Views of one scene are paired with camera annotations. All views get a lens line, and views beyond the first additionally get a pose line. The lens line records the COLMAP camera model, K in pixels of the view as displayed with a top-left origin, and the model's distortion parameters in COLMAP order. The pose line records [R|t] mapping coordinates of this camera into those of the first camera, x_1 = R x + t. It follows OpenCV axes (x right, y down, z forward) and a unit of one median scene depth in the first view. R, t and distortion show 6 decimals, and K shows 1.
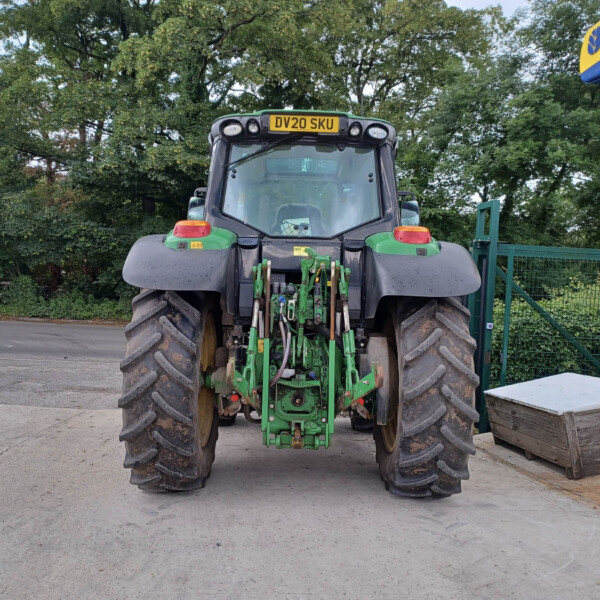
lens RADIAL K [[607.3, 0, 300.0], [0, 607.3, 300.0], [0, 0, 1]] dist [-0.007577, -0.032109]
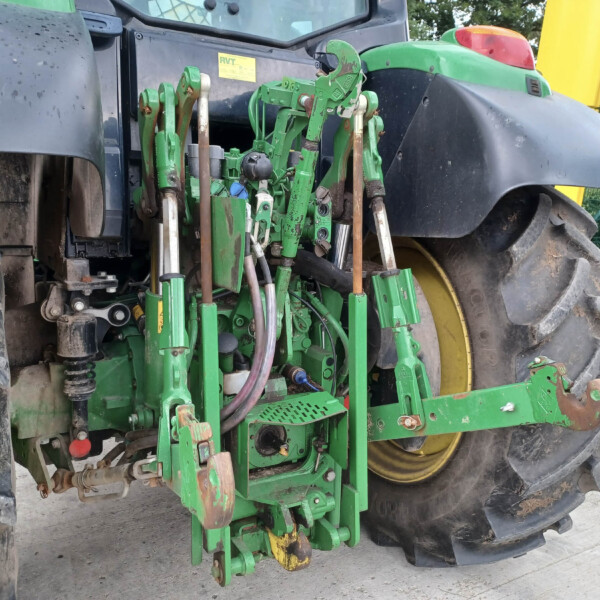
lens RADIAL K [[578.0, 0, 299.4], [0, 578.0, 295.0], [0, 0, 1]] dist [0.067570, -0.093907]
pose [[0.875878, -0.077701, 0.476236, -0.165500], [-0.010561, 0.983627, 0.179908, -0.003050], [-0.482418, -0.162607, 0.860716, 0.666181]]
